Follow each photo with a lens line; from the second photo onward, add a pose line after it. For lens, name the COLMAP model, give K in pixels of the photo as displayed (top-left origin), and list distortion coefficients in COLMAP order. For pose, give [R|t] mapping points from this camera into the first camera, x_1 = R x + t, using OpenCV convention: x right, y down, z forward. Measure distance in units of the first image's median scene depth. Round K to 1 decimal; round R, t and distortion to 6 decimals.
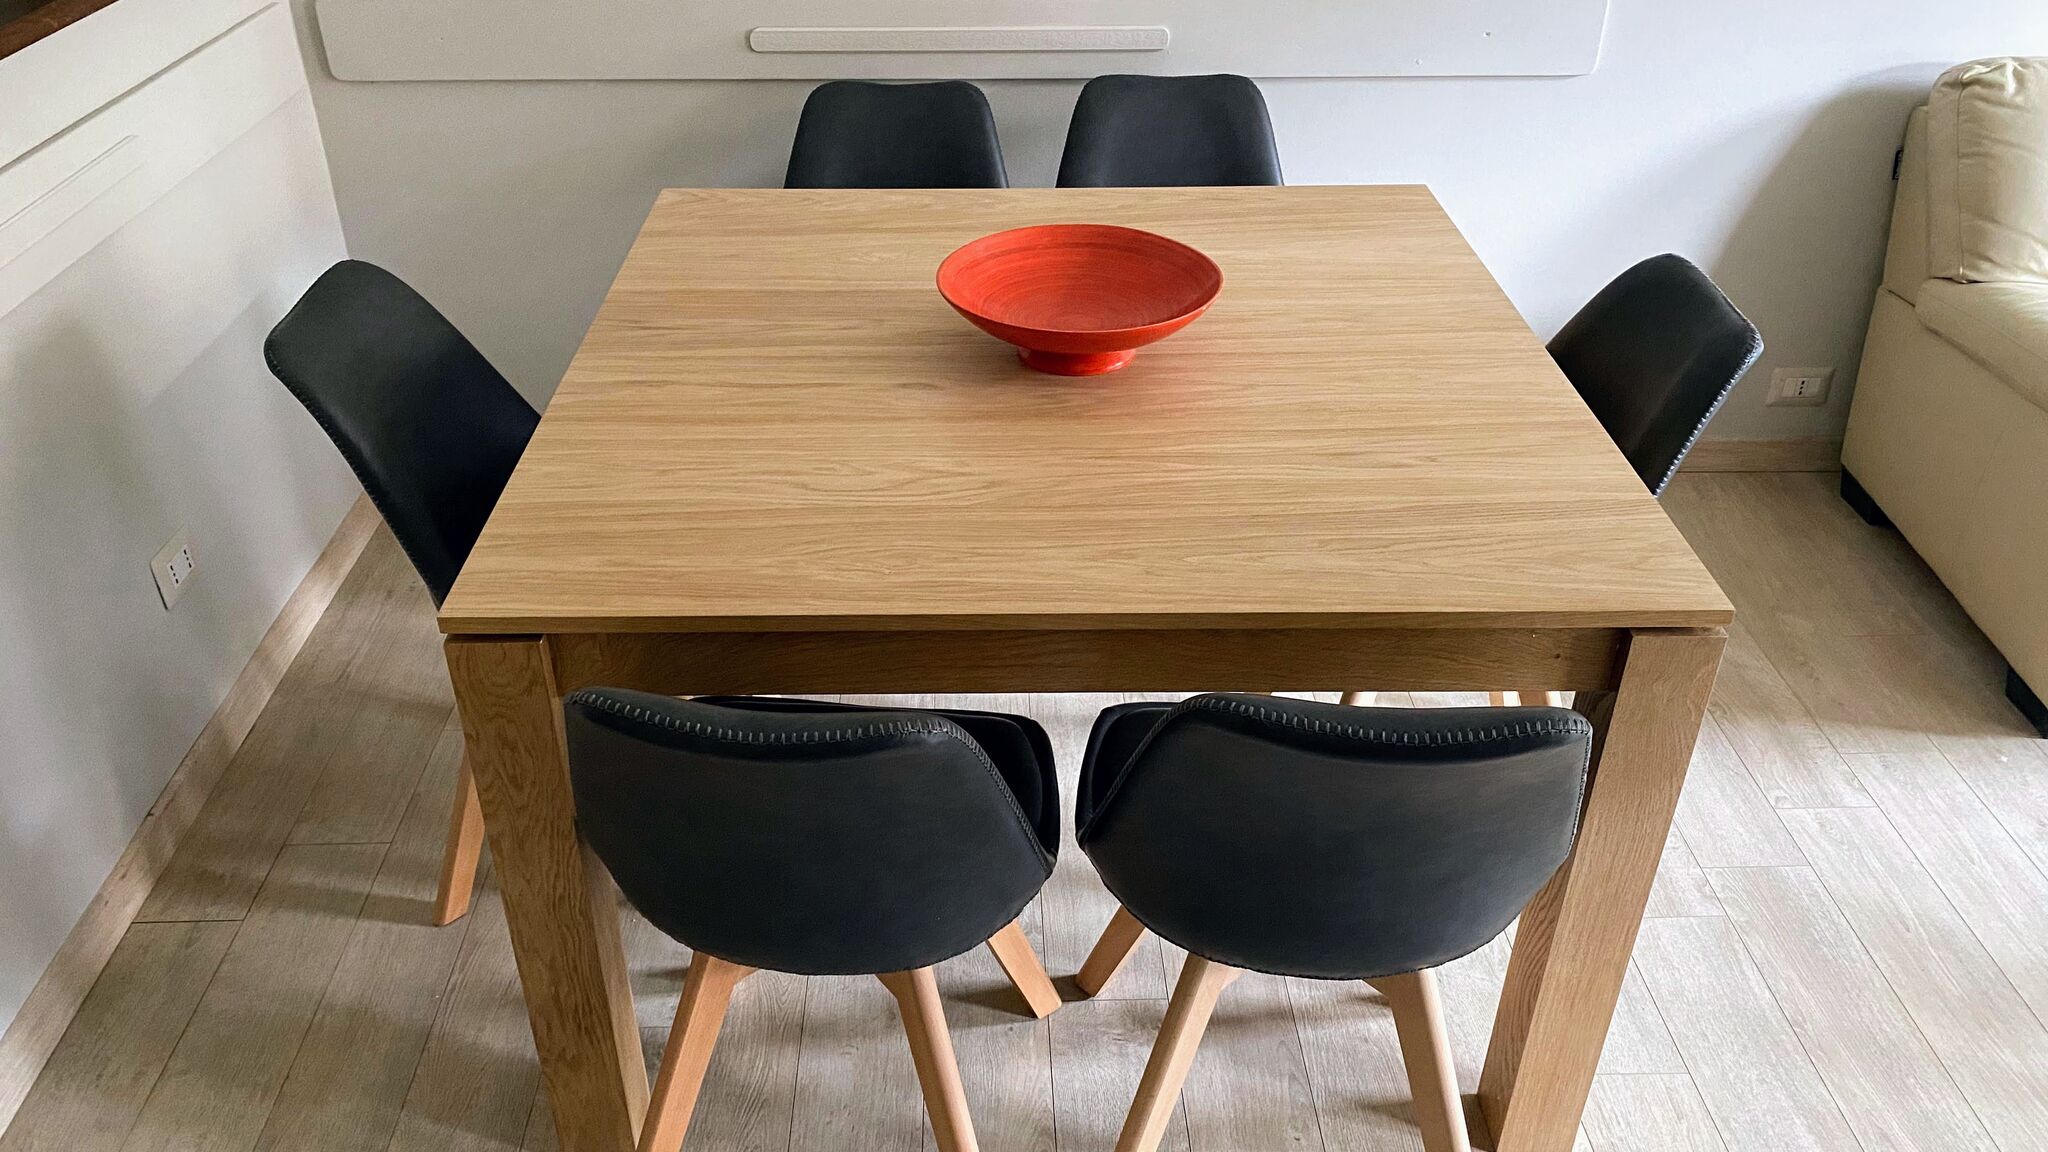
lens RADIAL K [[1498.5, 0, 1025.8], [0, 1498.5, 528.5], [0, 0, 1]] dist [0.065924, 0.002052]
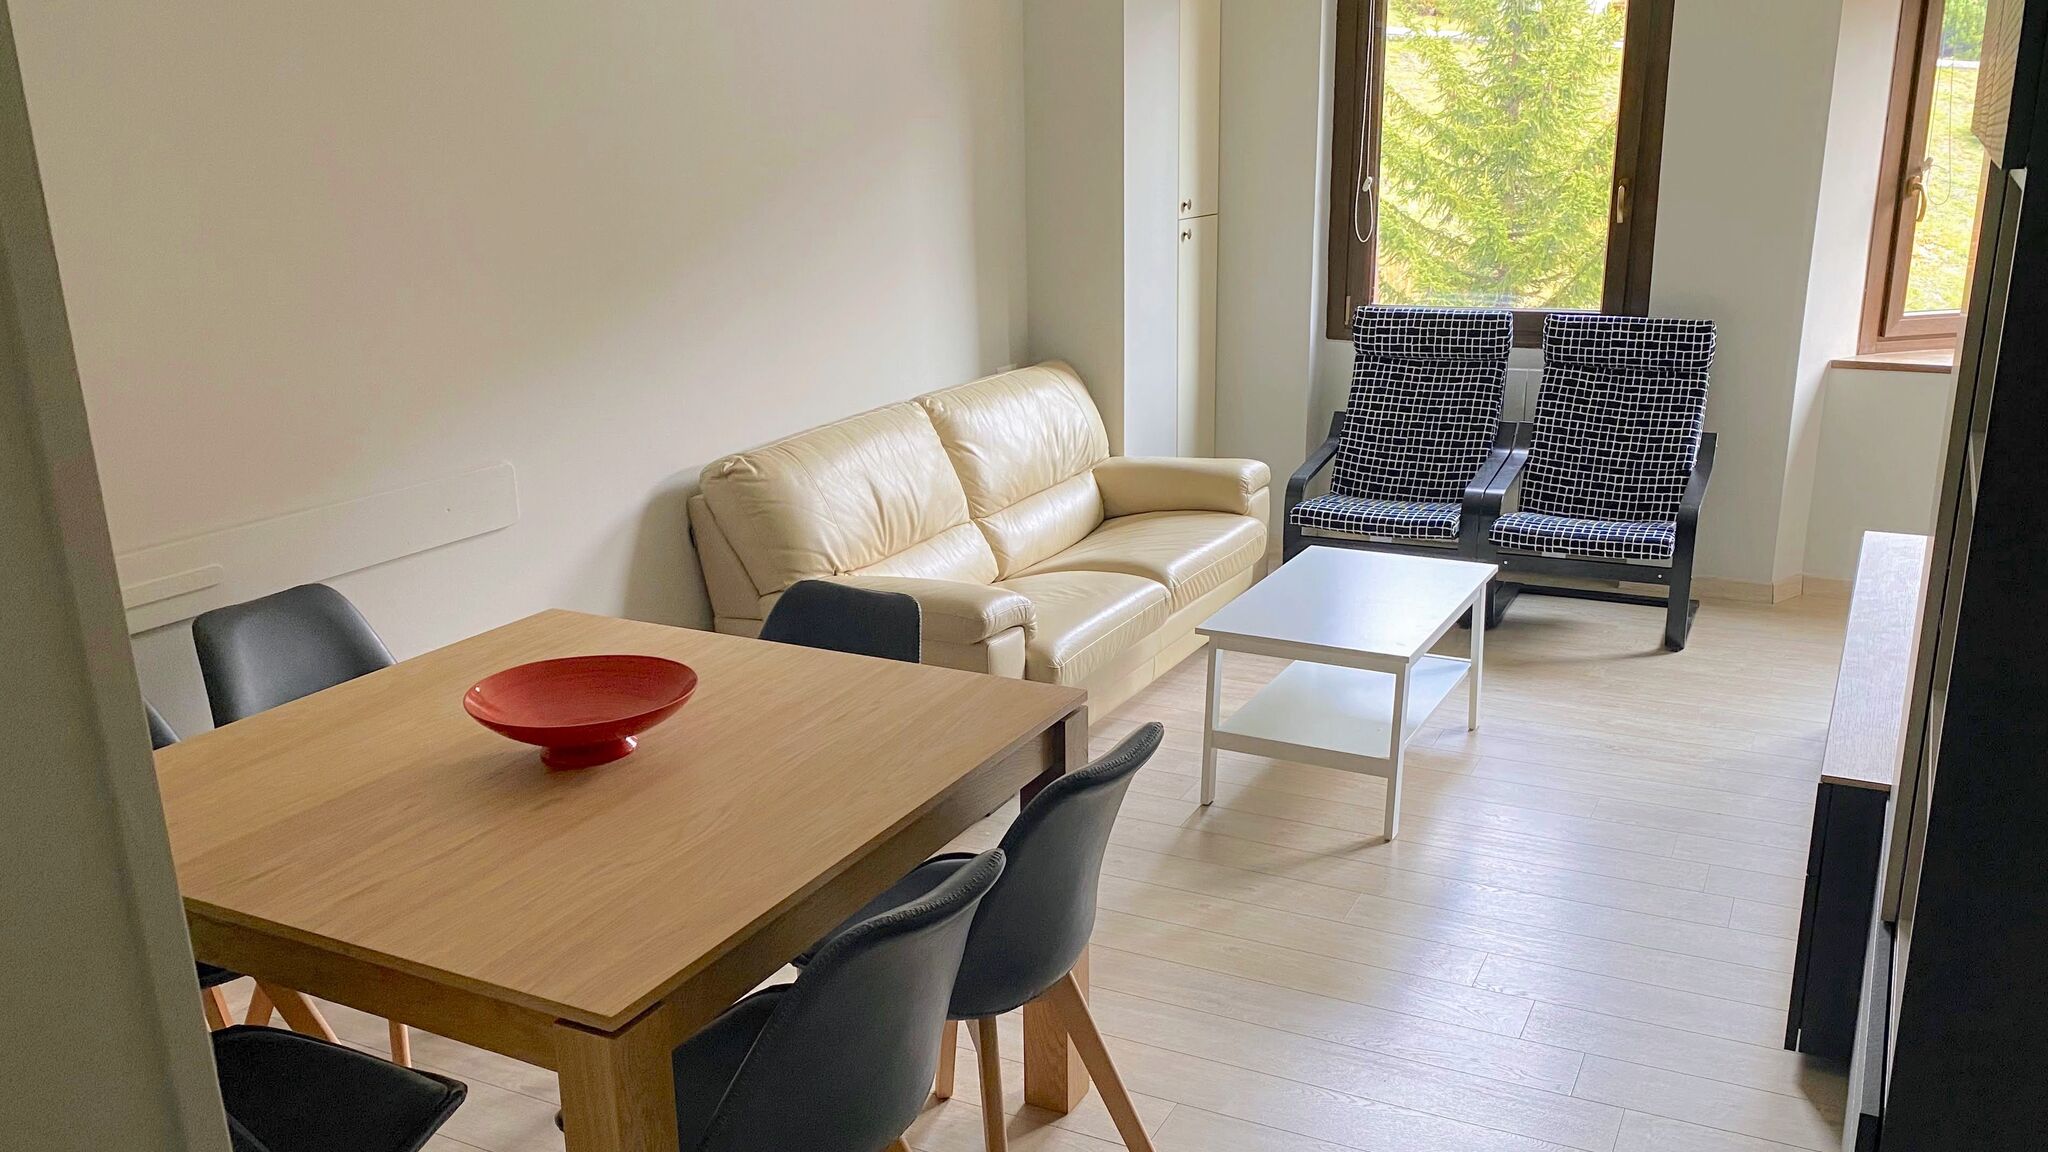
lens RADIAL K [[1498.5, 0, 1025.8], [0, 1498.5, 528.5], [0, 0, 1]] dist [0.065924, 0.002052]
pose [[0.538202, -0.232966, 0.809978, -0.433414], [0.470003, 0.880691, -0.058996, -0.021629], [-0.699597, 0.412444, 0.583485, -0.025788]]
